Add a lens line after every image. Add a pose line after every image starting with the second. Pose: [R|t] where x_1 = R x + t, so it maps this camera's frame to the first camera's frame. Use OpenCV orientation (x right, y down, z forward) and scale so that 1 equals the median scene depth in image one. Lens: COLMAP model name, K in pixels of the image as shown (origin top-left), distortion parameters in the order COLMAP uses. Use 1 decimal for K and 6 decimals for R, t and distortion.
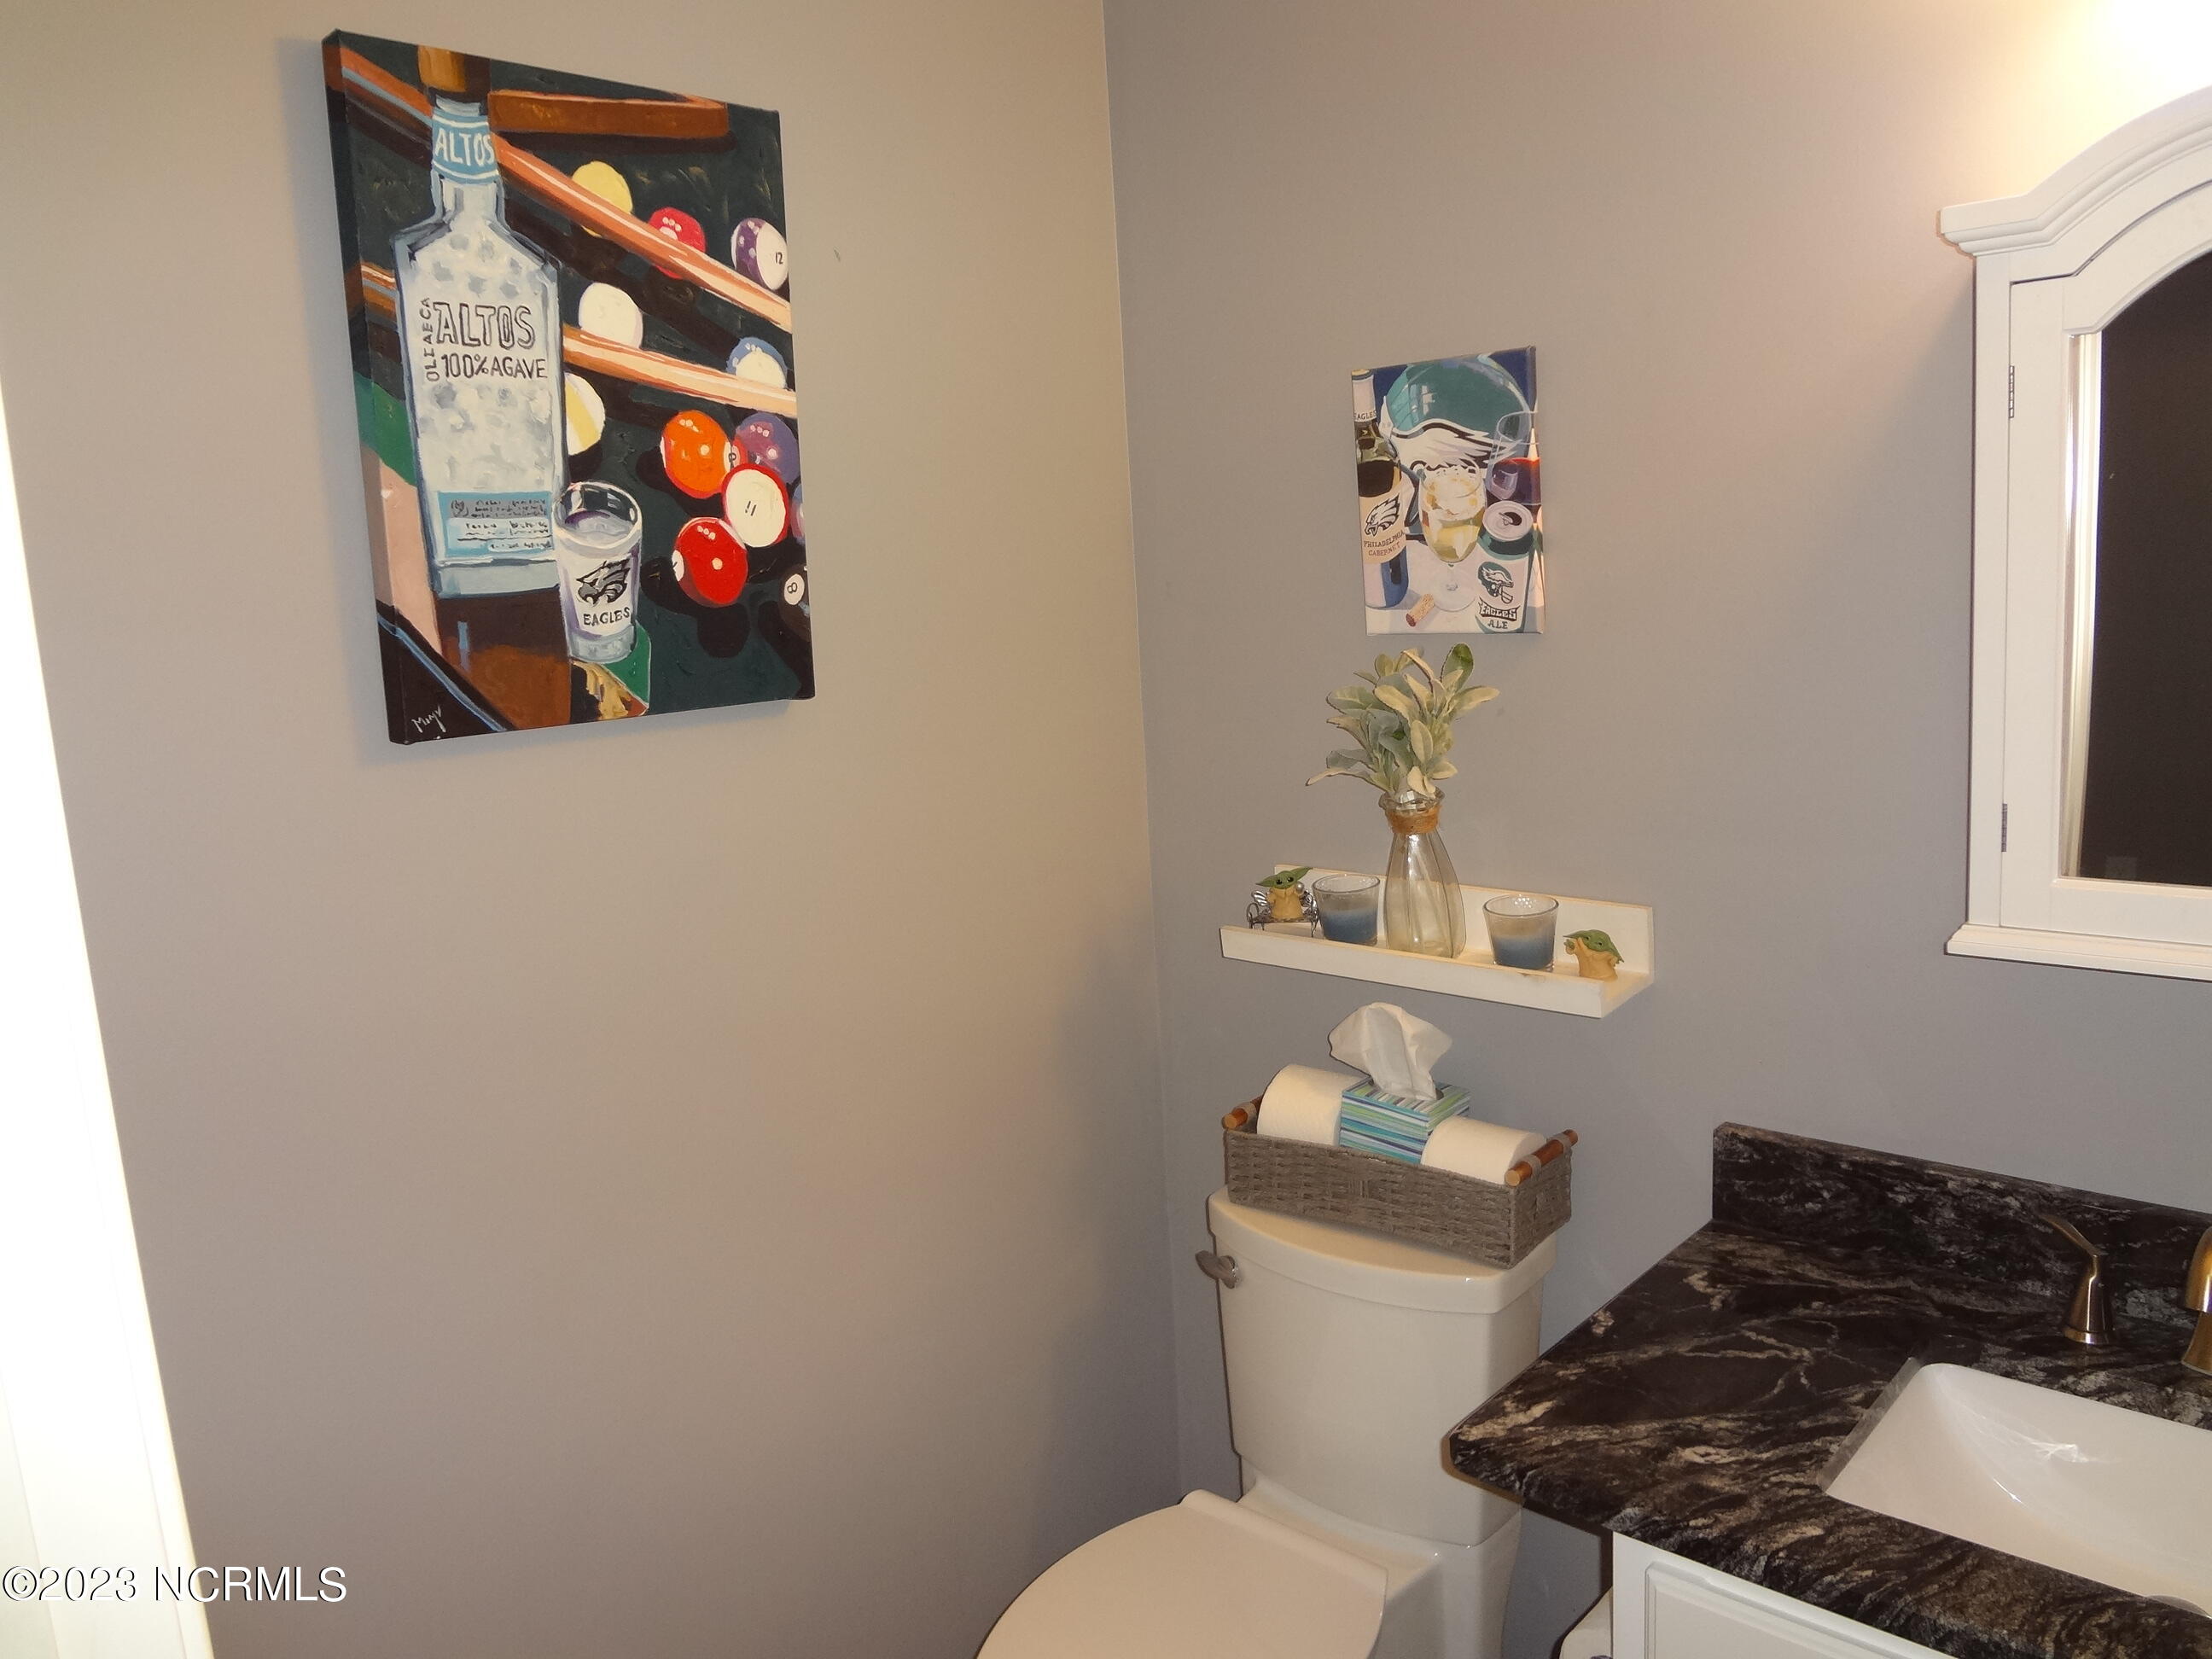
lens RADIAL K [[1654.0, 0, 1087.3], [0, 1654.0, 830.5], [0, 0, 1]] dist [-0.051802, 0.015121]
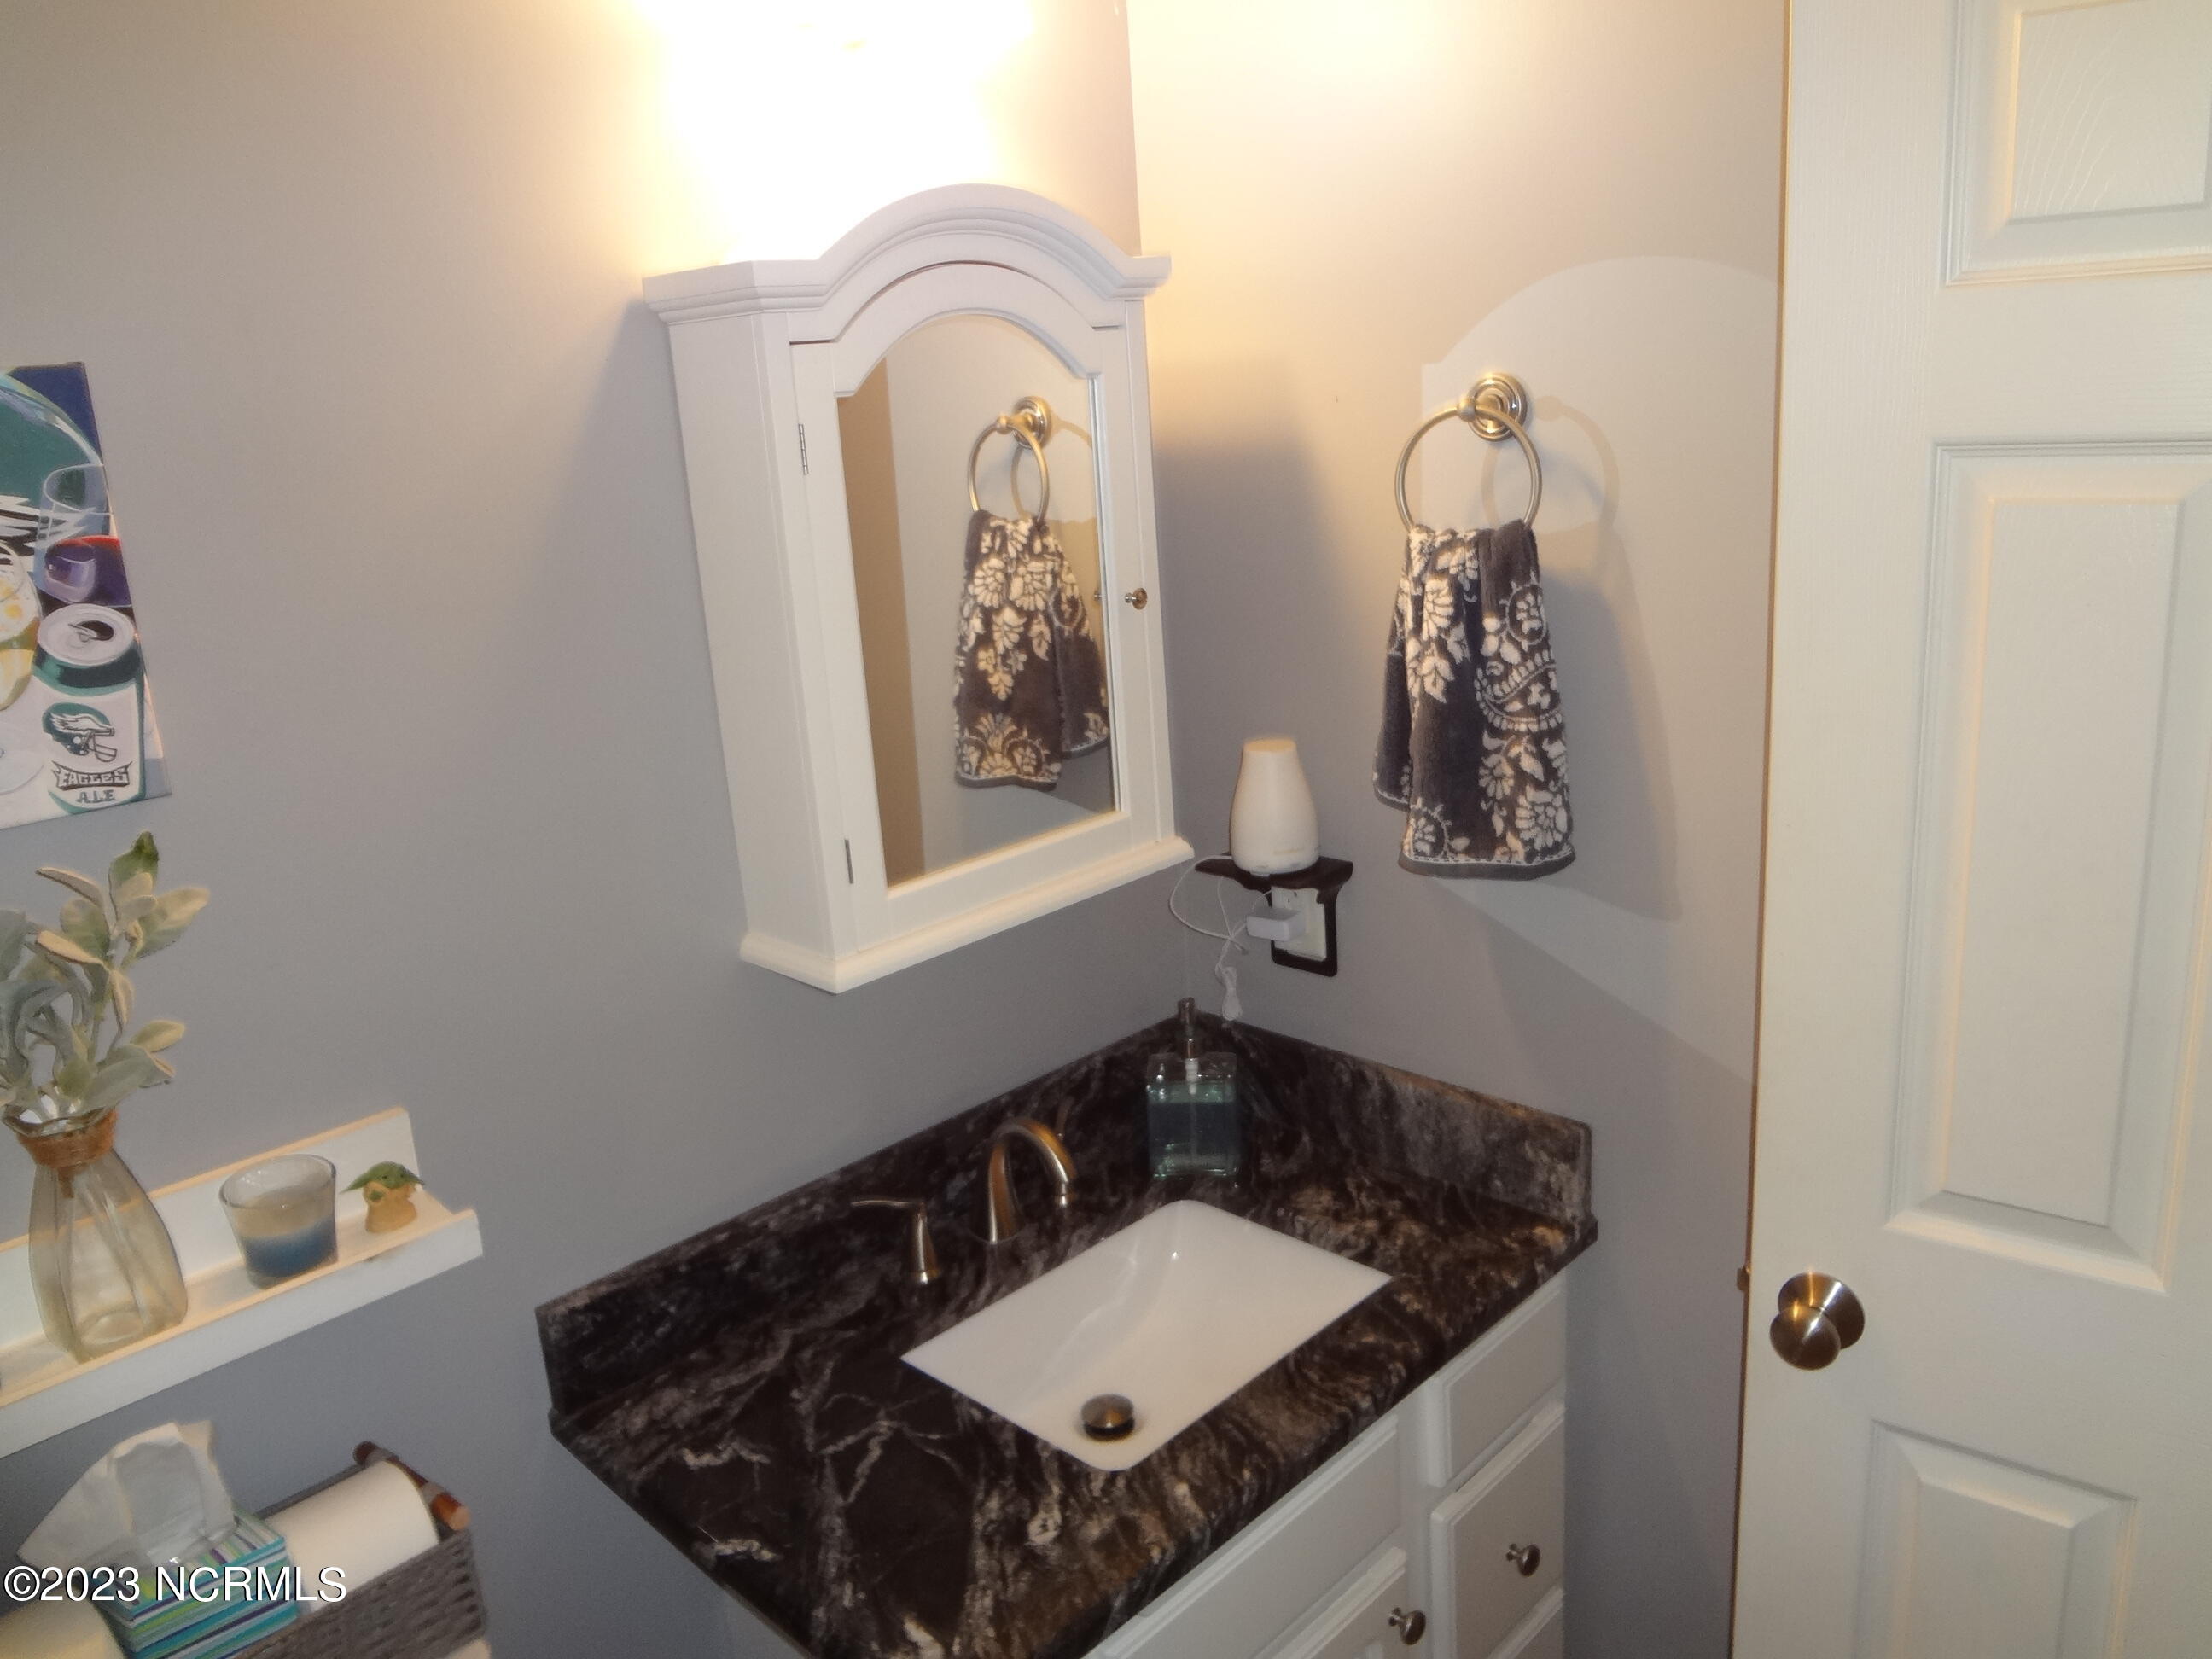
lens RADIAL K [[1654.0, 0, 1087.3], [0, 1654.0, 830.5], [0, 0, 1]] dist [-0.051802, 0.015121]
pose [[0.018493, -0.202057, 0.979199, -0.370456], [0.233026, 0.953267, 0.192305, -0.147905], [-0.972295, 0.224623, 0.064713, 0.605077]]
